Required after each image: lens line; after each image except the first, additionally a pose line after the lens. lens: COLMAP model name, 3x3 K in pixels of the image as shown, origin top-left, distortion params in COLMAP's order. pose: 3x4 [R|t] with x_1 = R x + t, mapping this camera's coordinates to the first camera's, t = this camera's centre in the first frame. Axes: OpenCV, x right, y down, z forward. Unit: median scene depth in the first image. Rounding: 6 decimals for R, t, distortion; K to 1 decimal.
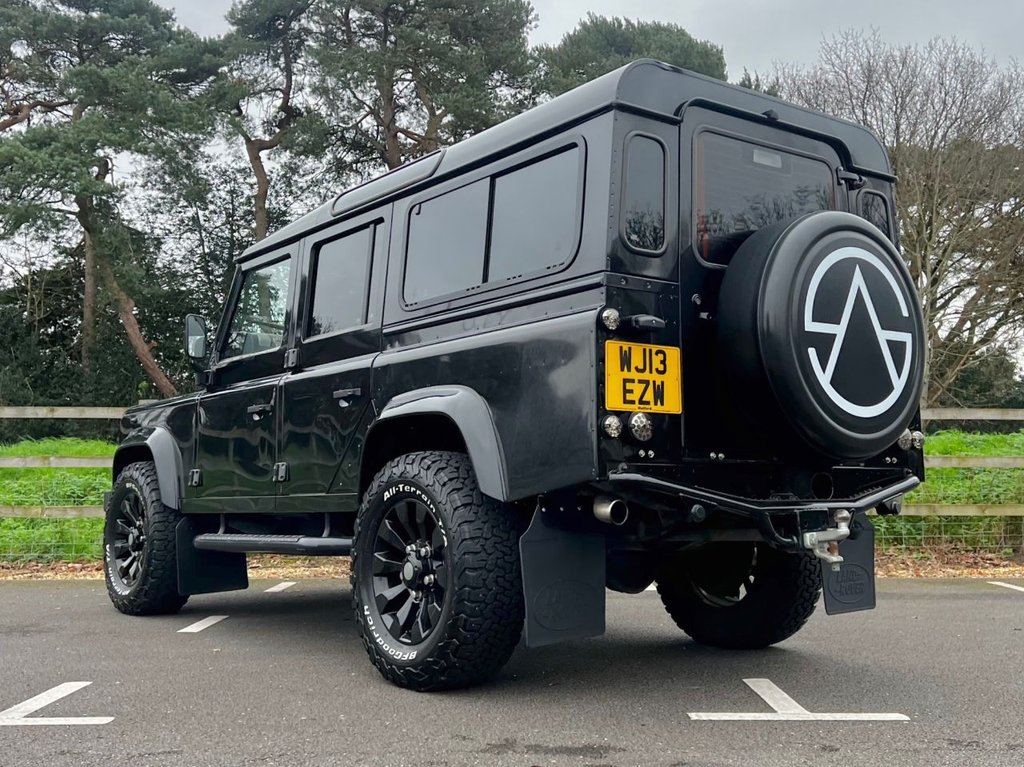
lens RADIAL K [[1152.8, 0, 540.4], [0, 1152.8, 356.2], [0, 0, 1]] dist [0.100463, -0.205345]
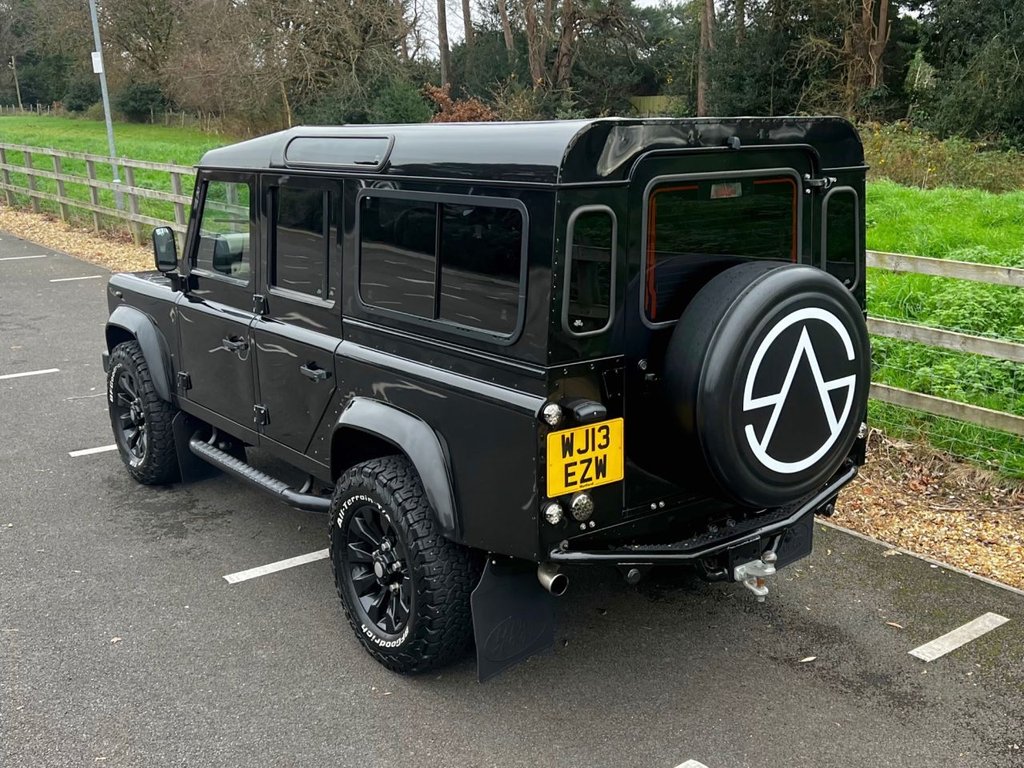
lens RADIAL K [[1122.2, 0, 572.3], [0, 1122.2, 425.4], [0, 0, 1]] dist [0.114500, -0.223620]
pose [[0.999983, -0.002375, 0.005376, 0.068381], [0.000174, 0.926312, 0.376757, -0.370286], [-0.005874, -0.376750, 0.926296, 0.069167]]
